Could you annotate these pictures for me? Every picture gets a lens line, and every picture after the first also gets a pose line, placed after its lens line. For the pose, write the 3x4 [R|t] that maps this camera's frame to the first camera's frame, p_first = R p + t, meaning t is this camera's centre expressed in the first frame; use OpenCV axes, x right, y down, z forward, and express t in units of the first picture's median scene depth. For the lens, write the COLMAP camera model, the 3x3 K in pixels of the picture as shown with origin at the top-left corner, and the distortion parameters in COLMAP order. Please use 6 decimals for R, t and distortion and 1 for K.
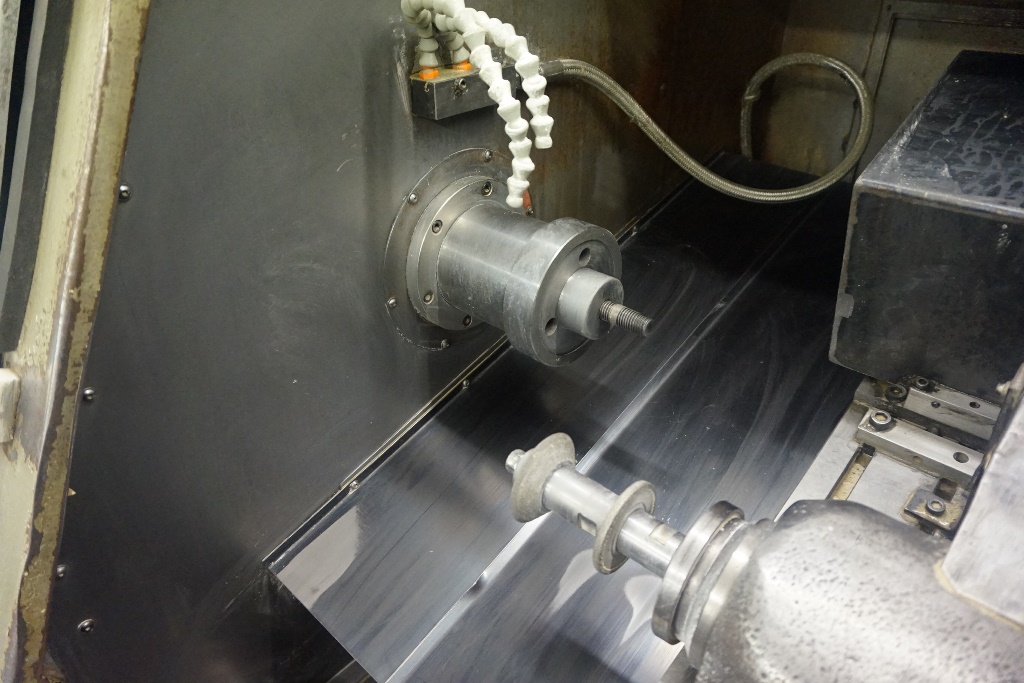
lens RADIAL K [[693.8, 0, 510.2], [0, 693.8, 344.7], [0, 0, 1]] dist [-0.052729, 0.046981]
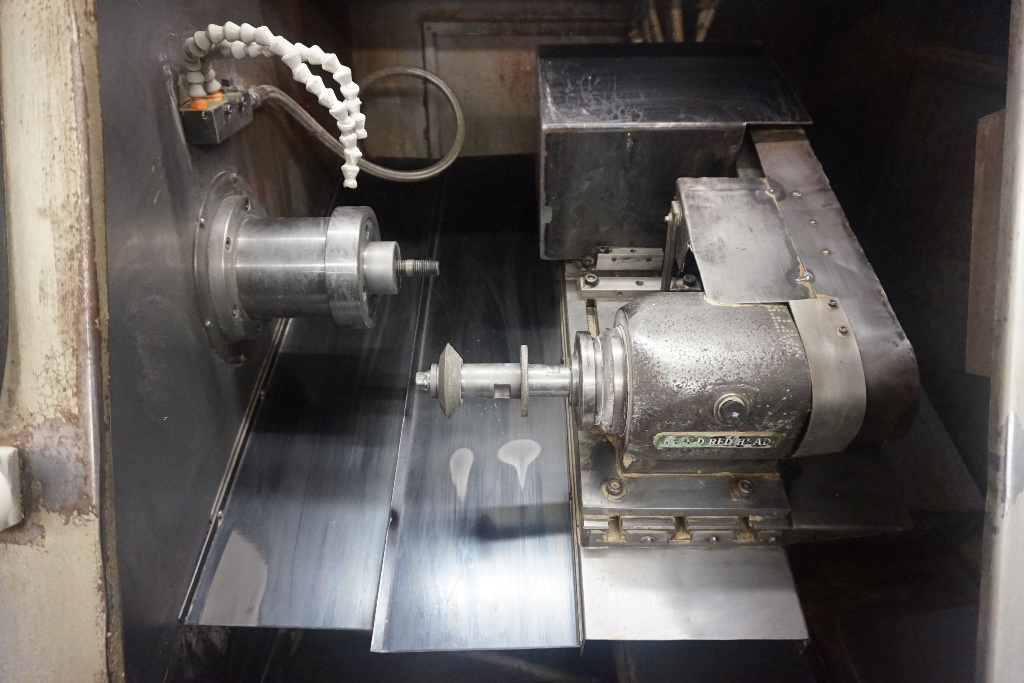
lens RADIAL K [[693.8, 0, 510.2], [0, 693.8, 344.7], [0, 0, 1]] dist [-0.052729, 0.046981]
pose [[0.738550, -0.329925, 0.587957, -0.570560], [0.360395, 0.930224, 0.069281, 0.075630], [-0.569789, 0.160729, 0.805920, -0.117417]]
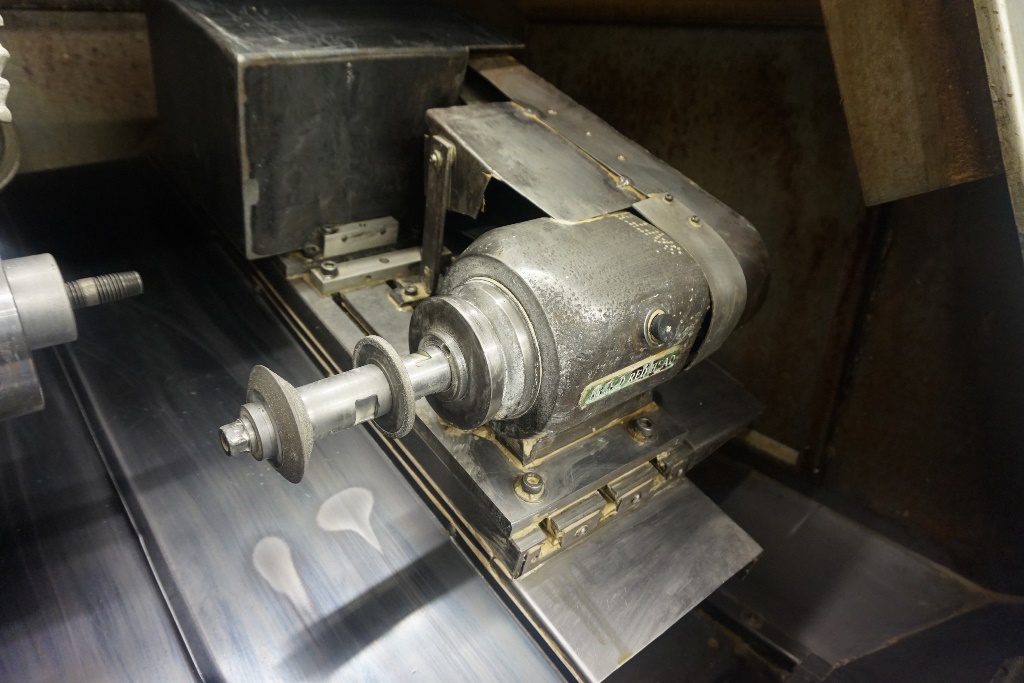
lens RADIAL K [[693.8, 0, 510.2], [0, 693.8, 344.7], [0, 0, 1]] dist [-0.052729, 0.046981]
pose [[0.117315, -0.418196, 0.900749, -0.559126], [0.516772, 0.800245, 0.304229, 0.015542], [-0.848047, 0.429791, 0.309993, 0.456466]]
